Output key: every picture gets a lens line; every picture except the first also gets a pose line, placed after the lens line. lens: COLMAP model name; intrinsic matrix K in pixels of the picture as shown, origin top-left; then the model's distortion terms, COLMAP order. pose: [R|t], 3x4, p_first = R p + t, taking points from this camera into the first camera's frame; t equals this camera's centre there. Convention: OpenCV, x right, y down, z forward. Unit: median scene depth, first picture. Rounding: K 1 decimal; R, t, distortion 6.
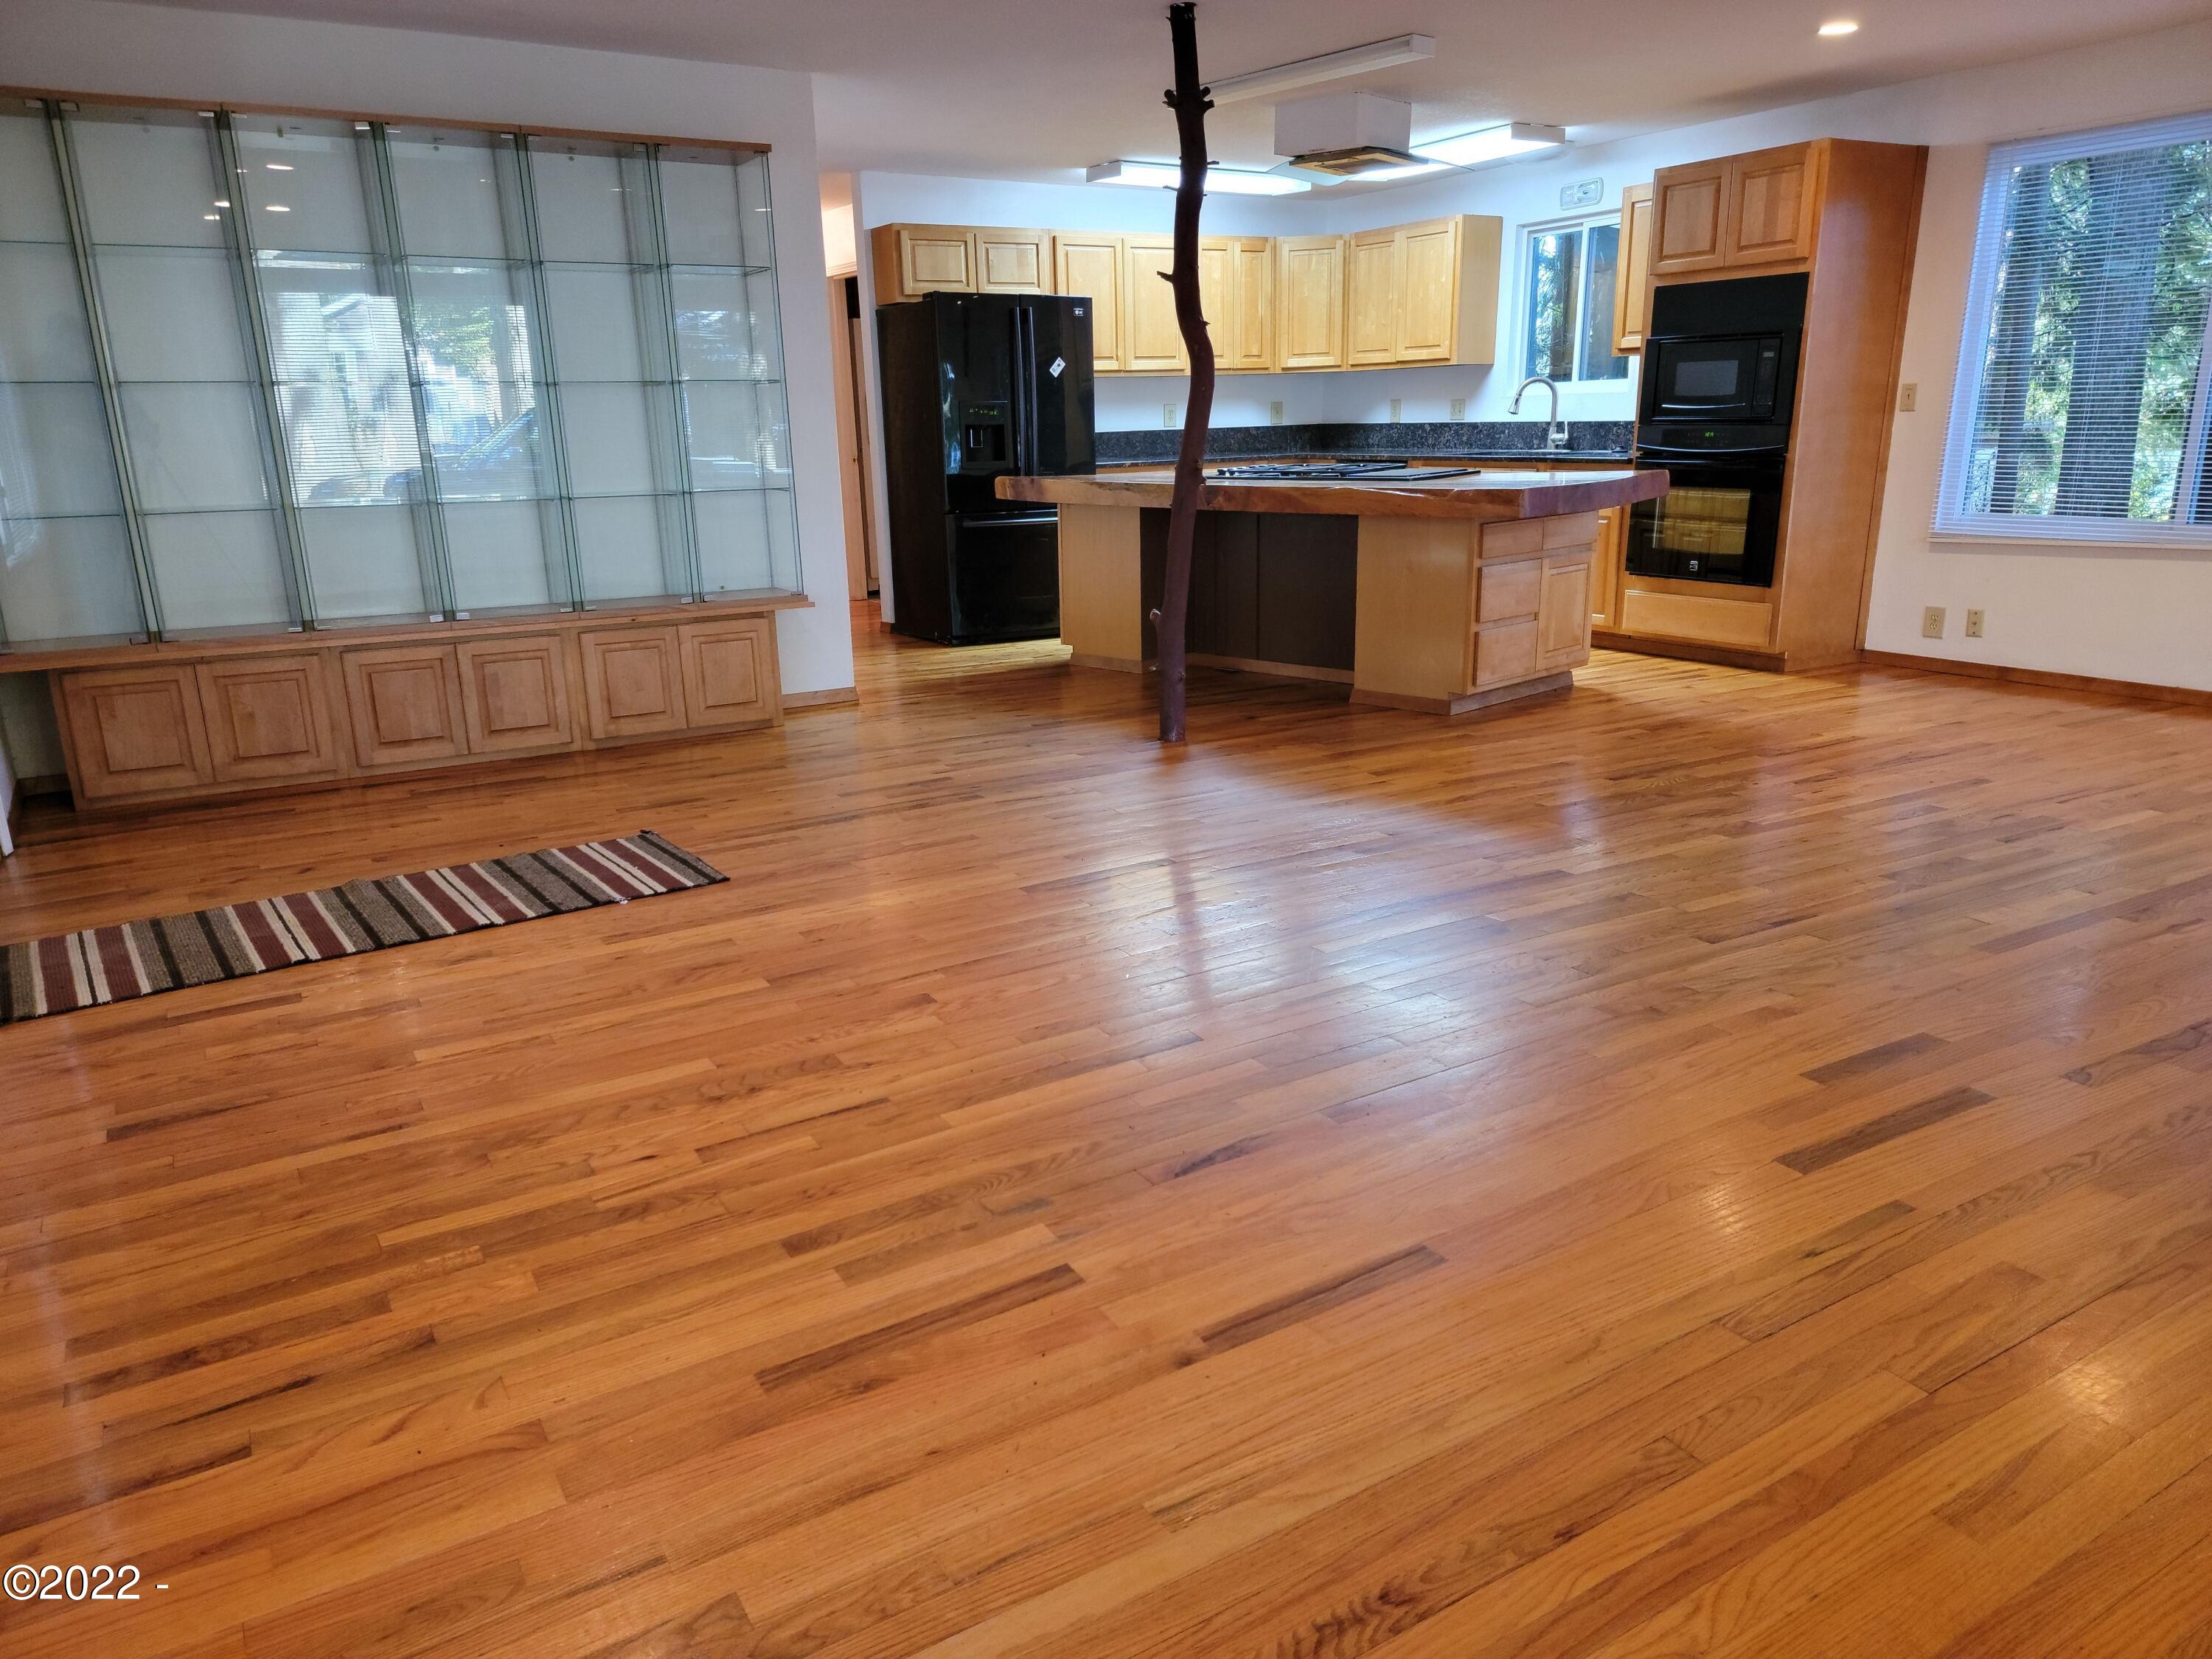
lens RADIAL K [[1510.9, 0, 1121.7], [0, 1510.9, 814.6], [0, 0, 1]] dist [0.078226, -0.065607]
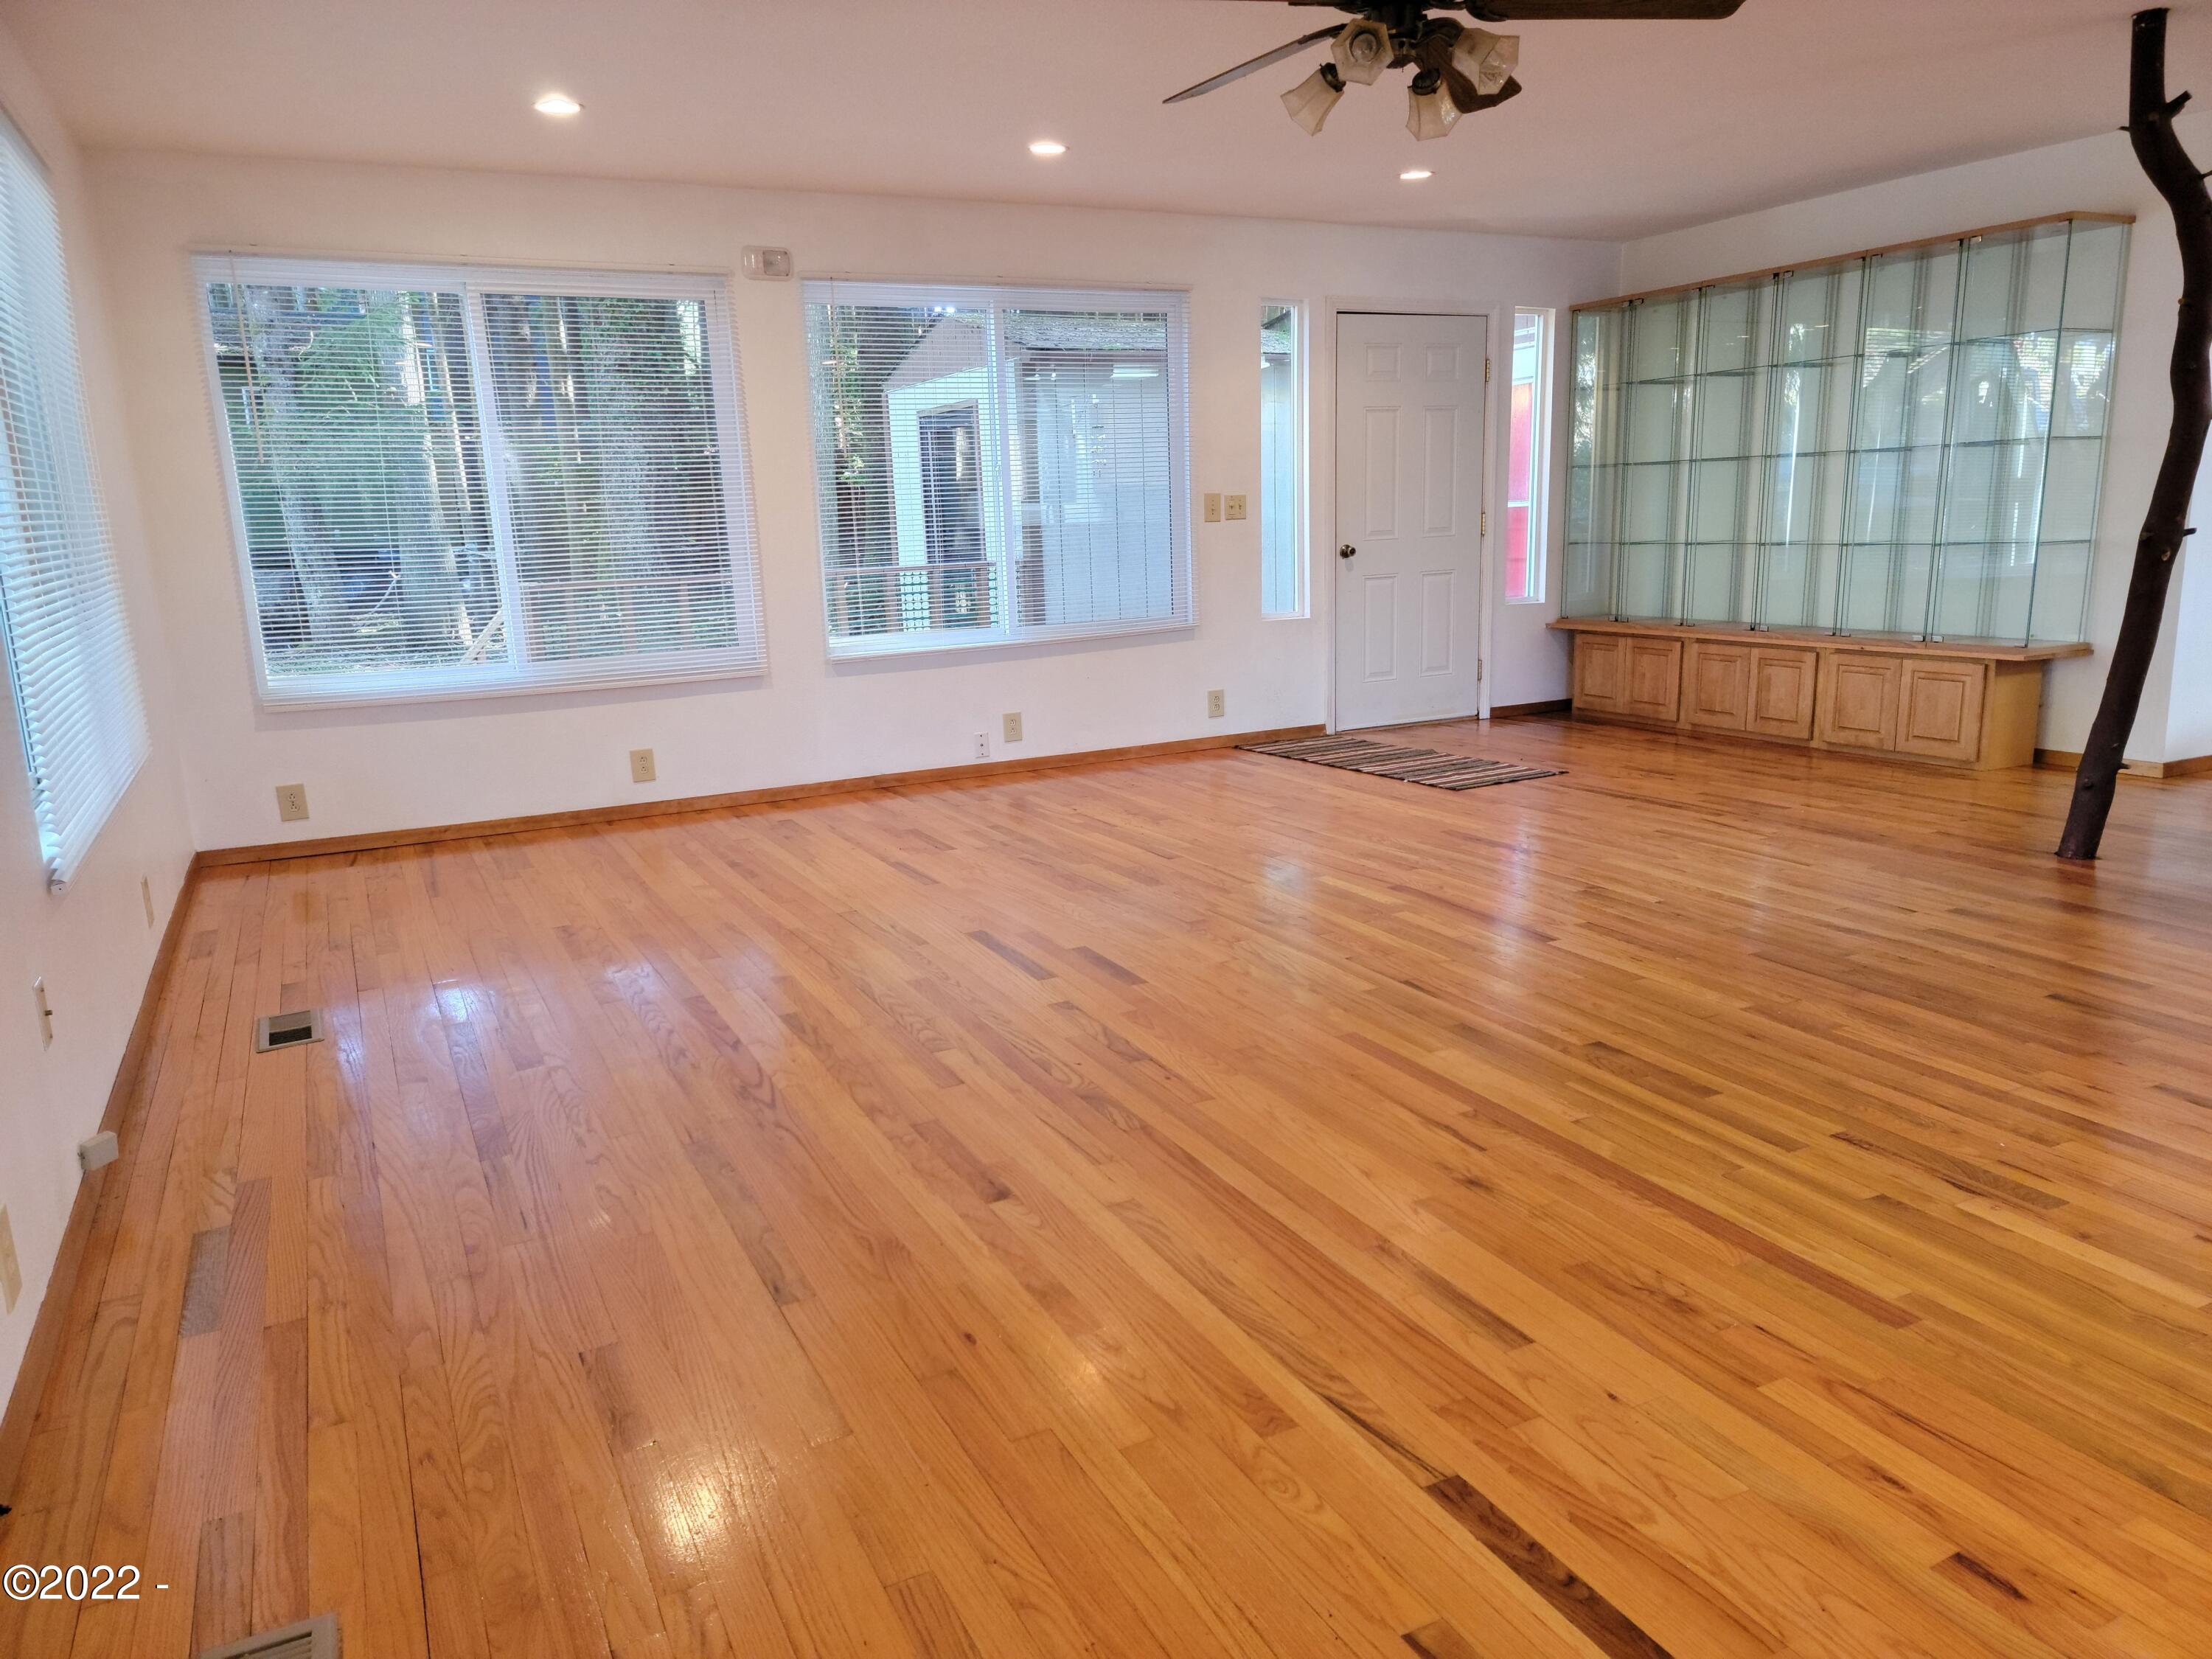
lens RADIAL K [[1510.9, 0, 1121.7], [0, 1510.9, 814.6], [0, 0, 1]] dist [0.078226, -0.065607]
pose [[-0.055300, 0.223719, -0.973084, 1.206286], [-0.226520, 0.946352, 0.230446, -0.201357], [0.972435, 0.233167, -0.001656, 0.640255]]
